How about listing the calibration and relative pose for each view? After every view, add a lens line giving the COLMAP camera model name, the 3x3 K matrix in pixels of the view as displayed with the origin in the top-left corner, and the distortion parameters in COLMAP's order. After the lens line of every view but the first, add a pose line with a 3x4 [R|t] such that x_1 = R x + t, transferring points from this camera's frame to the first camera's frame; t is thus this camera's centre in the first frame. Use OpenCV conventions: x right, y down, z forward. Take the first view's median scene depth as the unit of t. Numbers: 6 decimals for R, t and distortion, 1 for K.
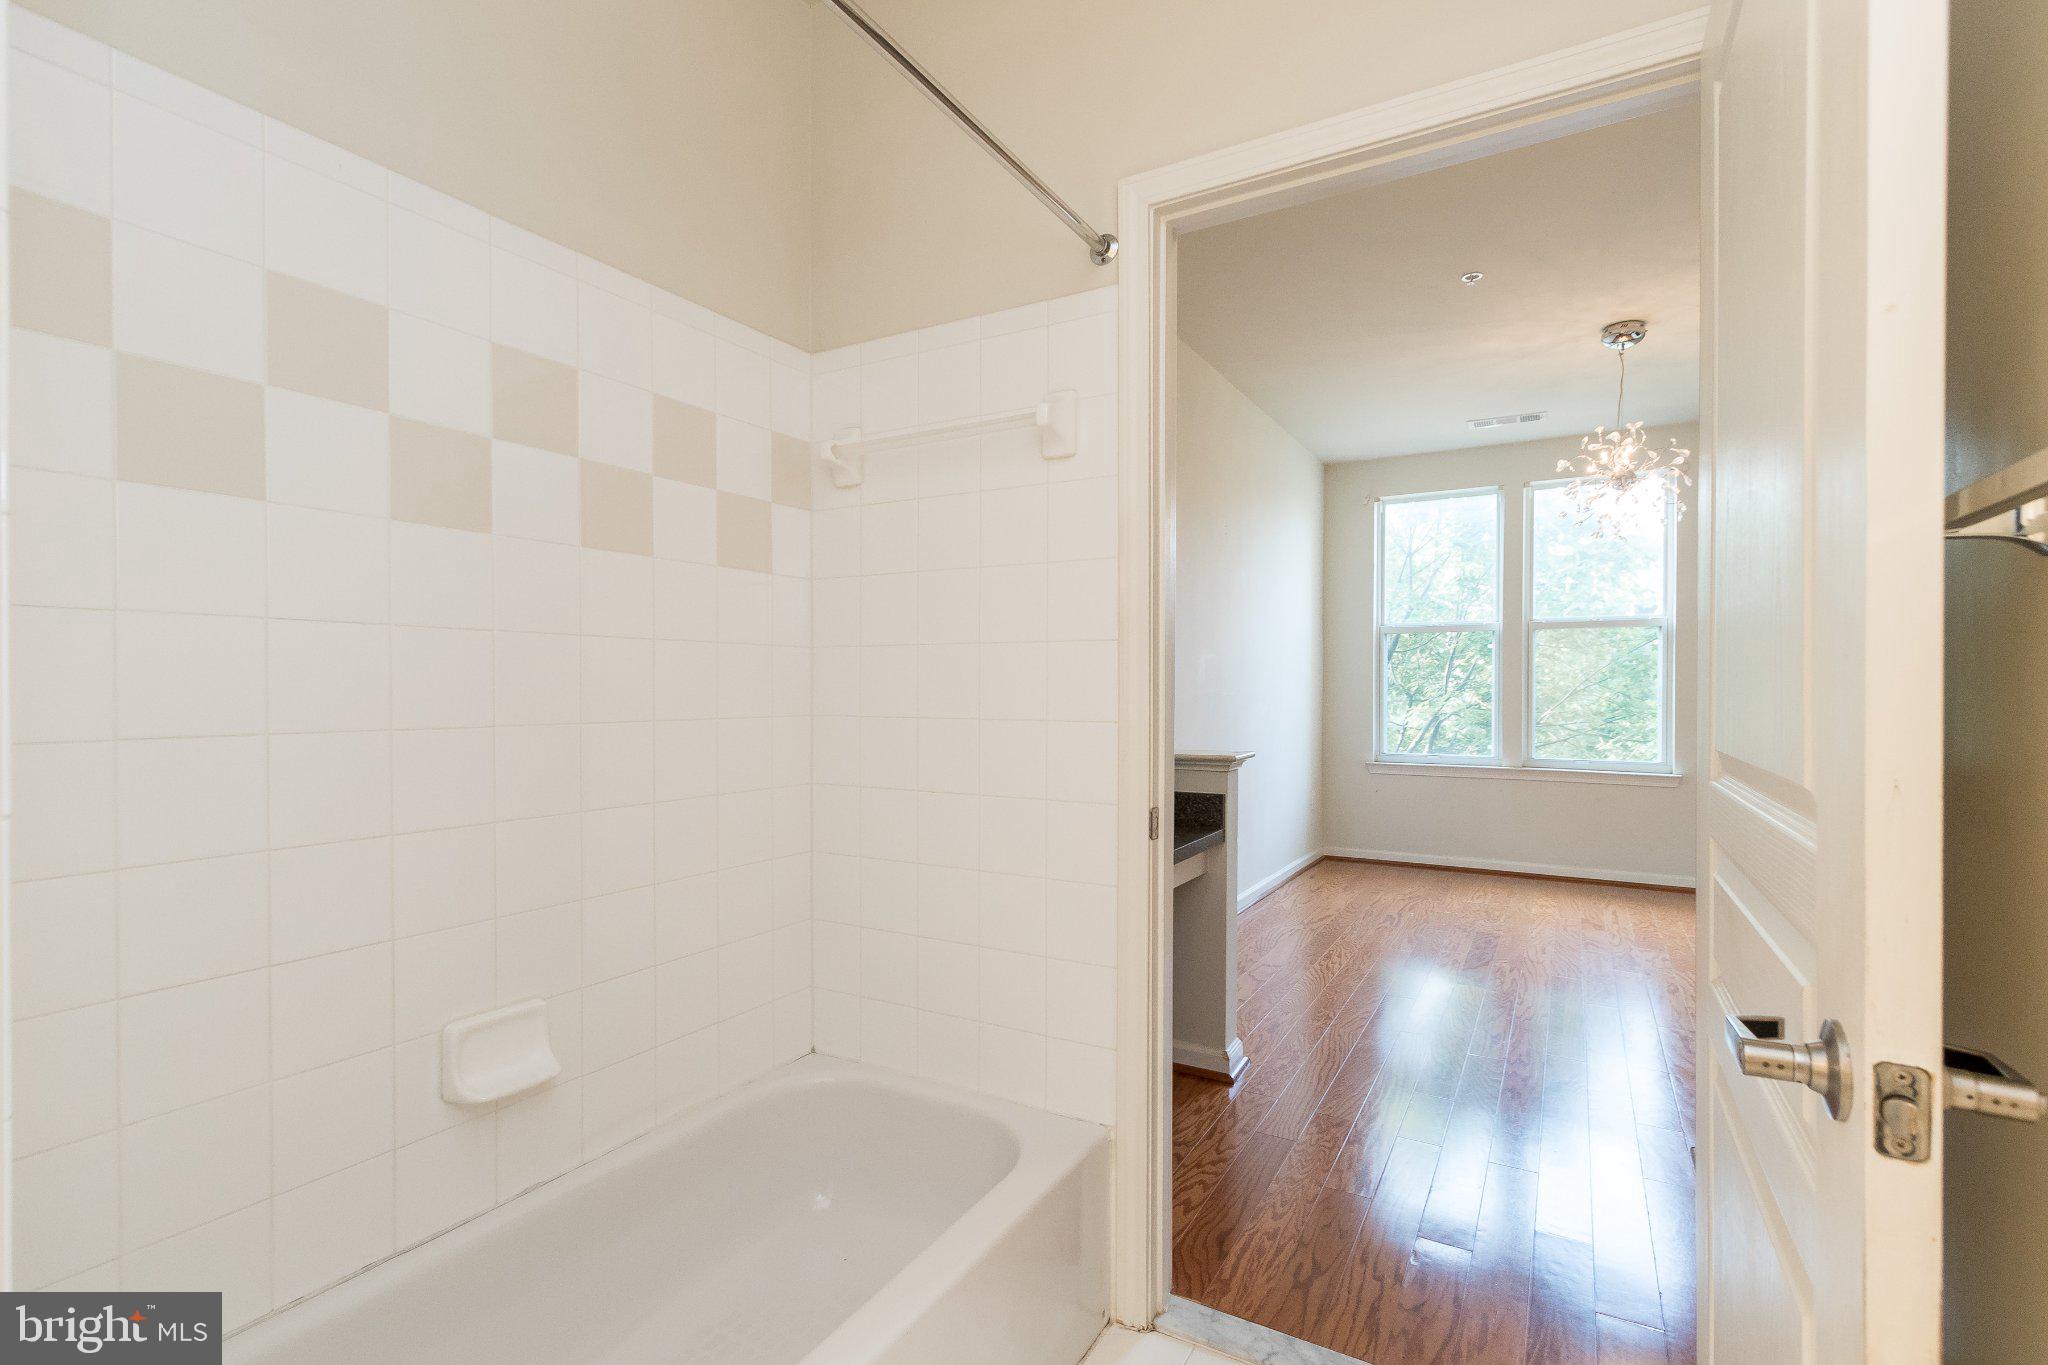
lens RADIAL K [[946.9, 0, 1016.2], [0, 946.9, 693.2], [0, 0, 1]] dist [-0.000202, -0.000506]
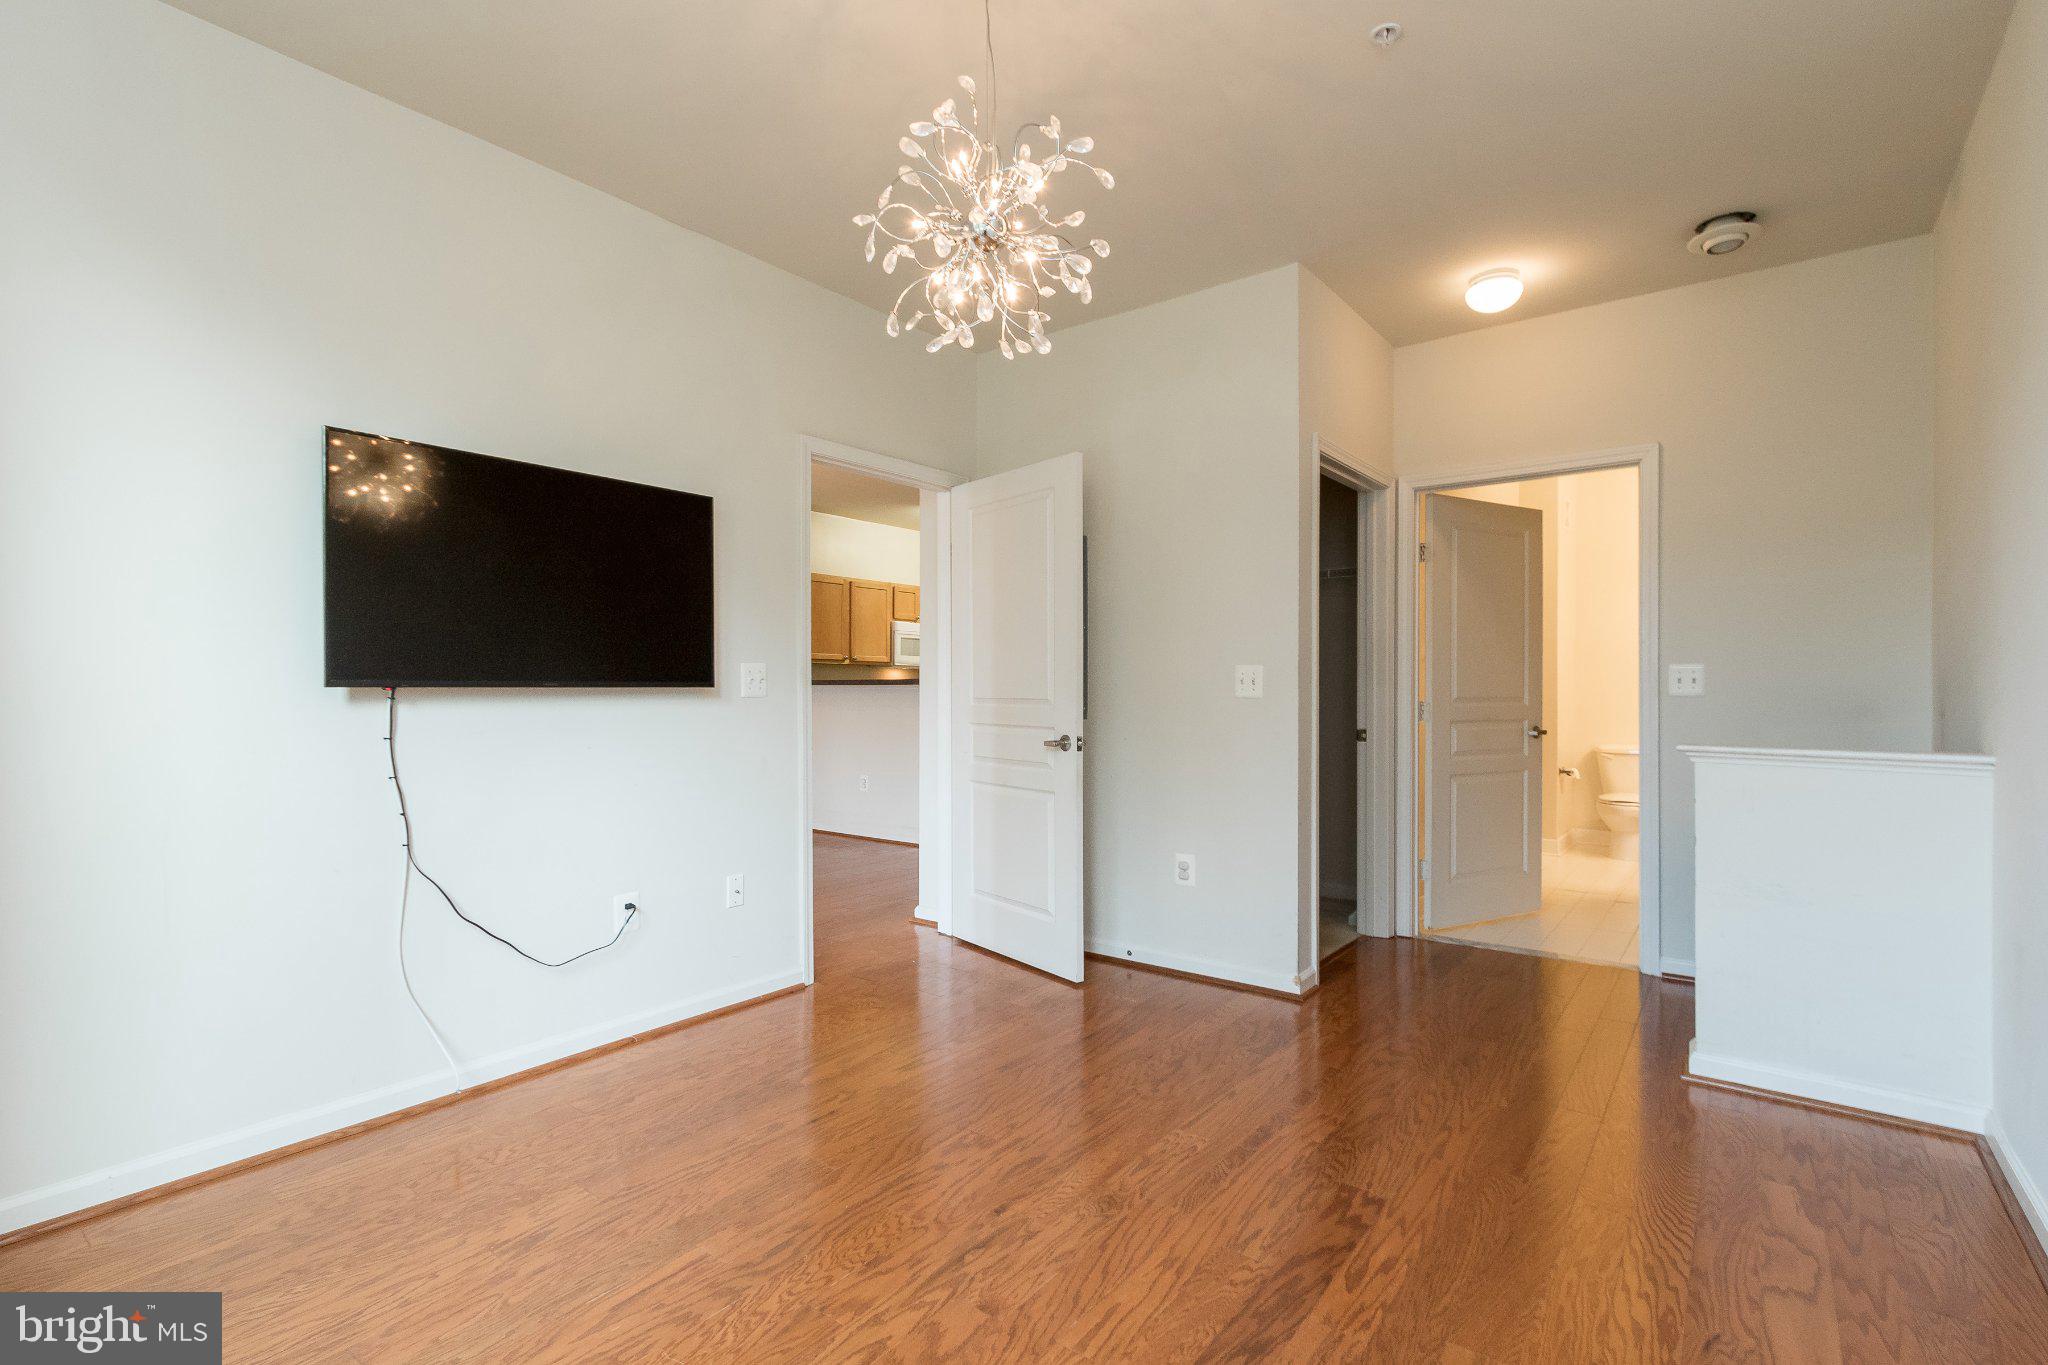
lens RADIAL K [[946.9, 0, 1016.2], [0, 946.9, 693.2], [0, 0, 1]] dist [-0.000202, -0.000506]
pose [[-0.989813, 0.003156, 0.142337, 1.711654], [0.004038, 0.999974, 0.005905, 0.002614], [-0.142315, 0.006420, -0.989801, 4.507062]]
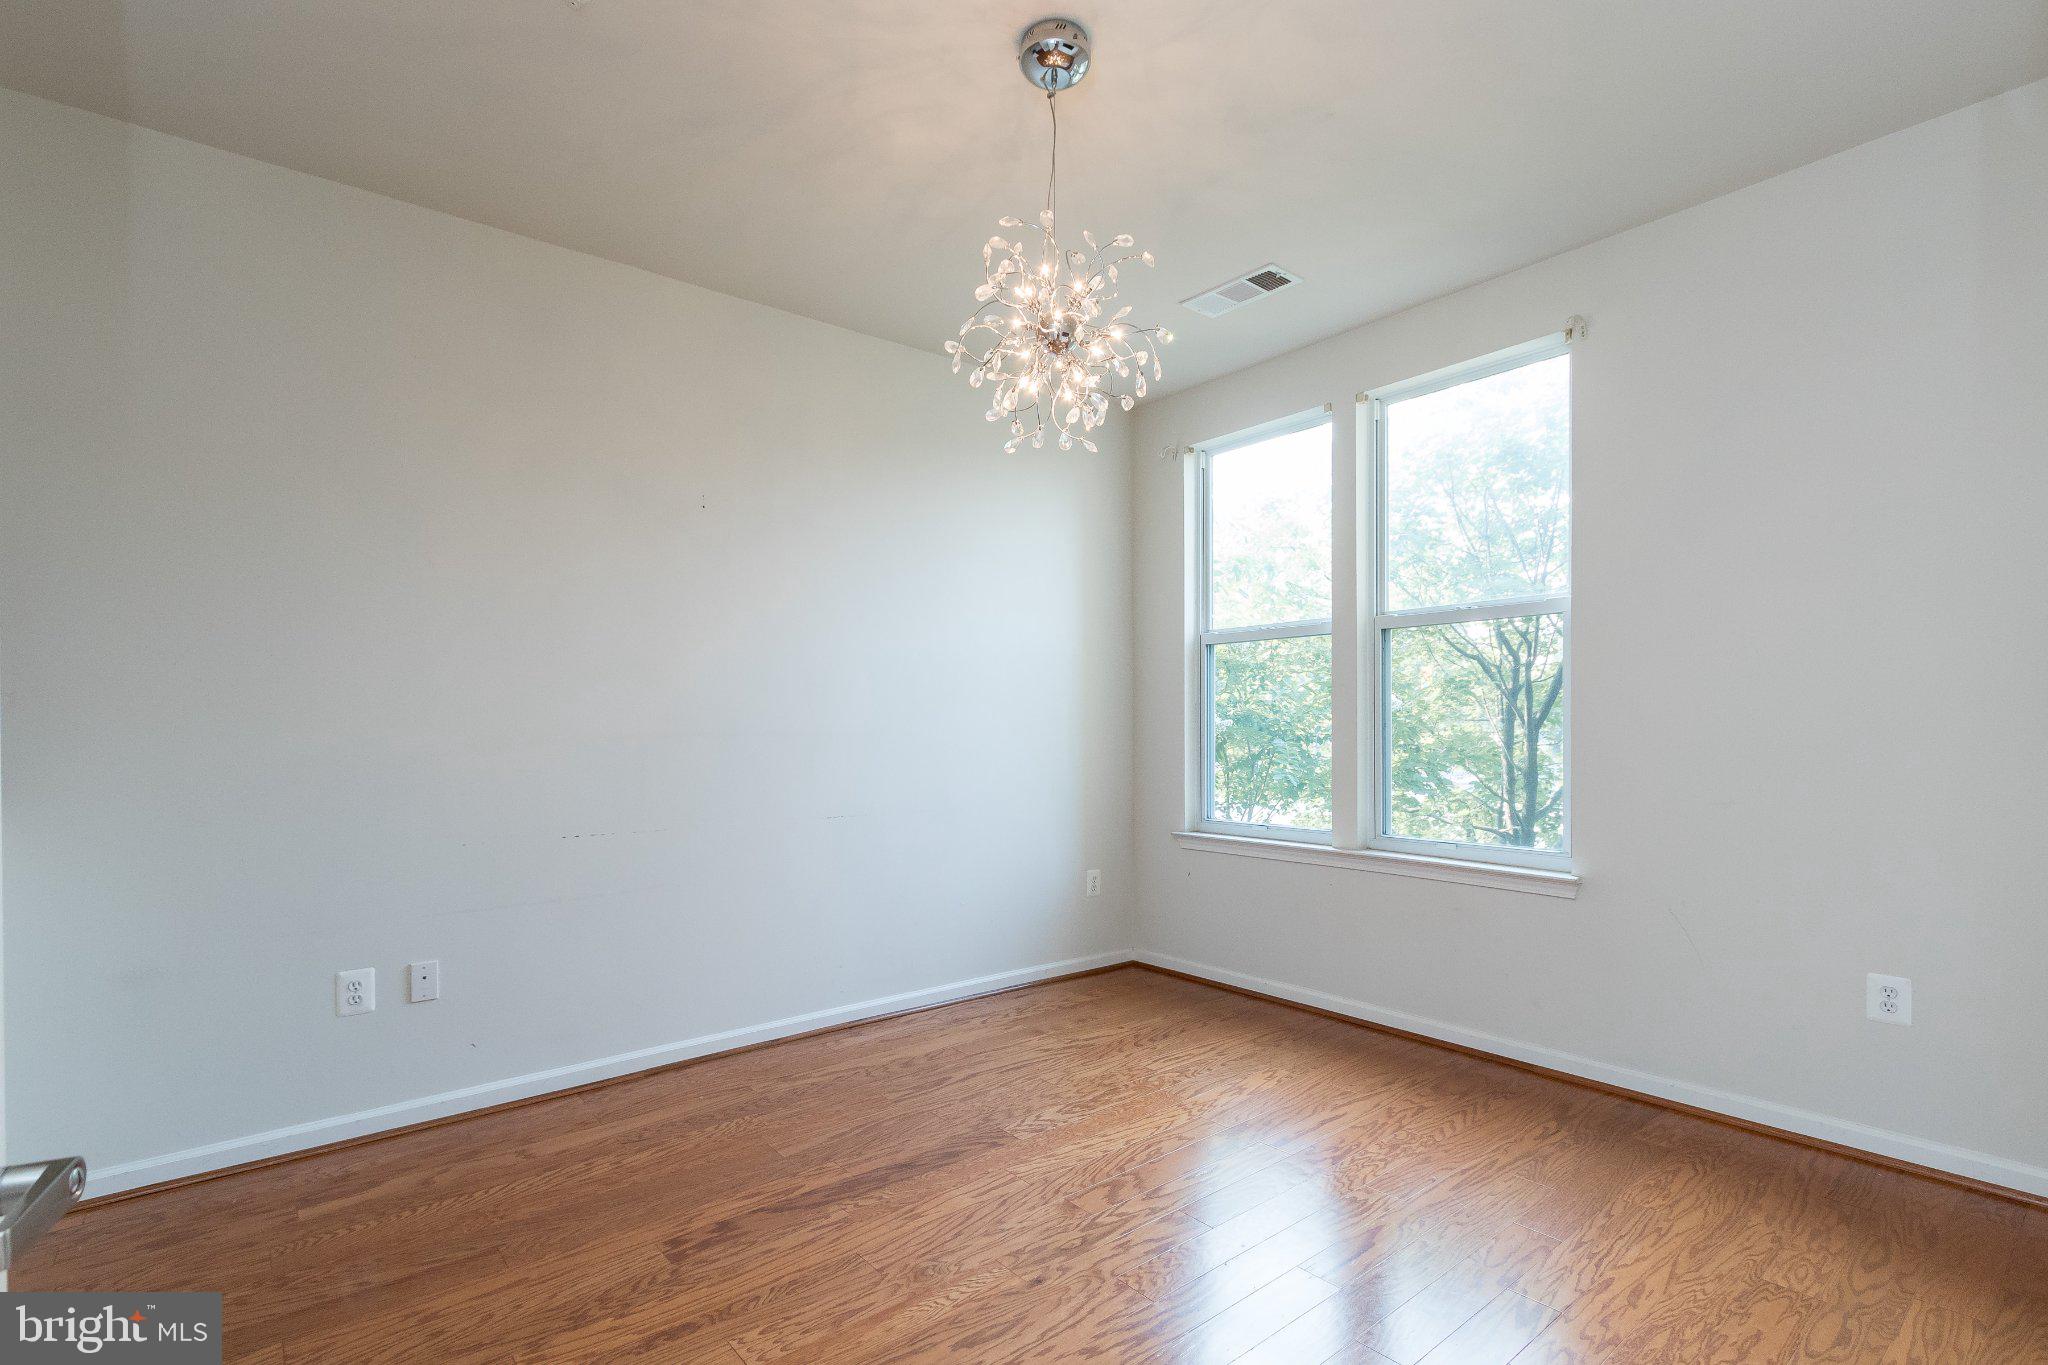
lens RADIAL K [[948.8, 0, 1030.3], [0, 948.8, 726.2], [0, 0, 1]] dist [-0.000300, -0.000117]
pose [[0.937398, -0.002465, -0.348250, 2.488319], [0.002034, 0.999997, -0.001602, -0.013828], [0.348253, 0.000794, 0.937400, 1.528910]]
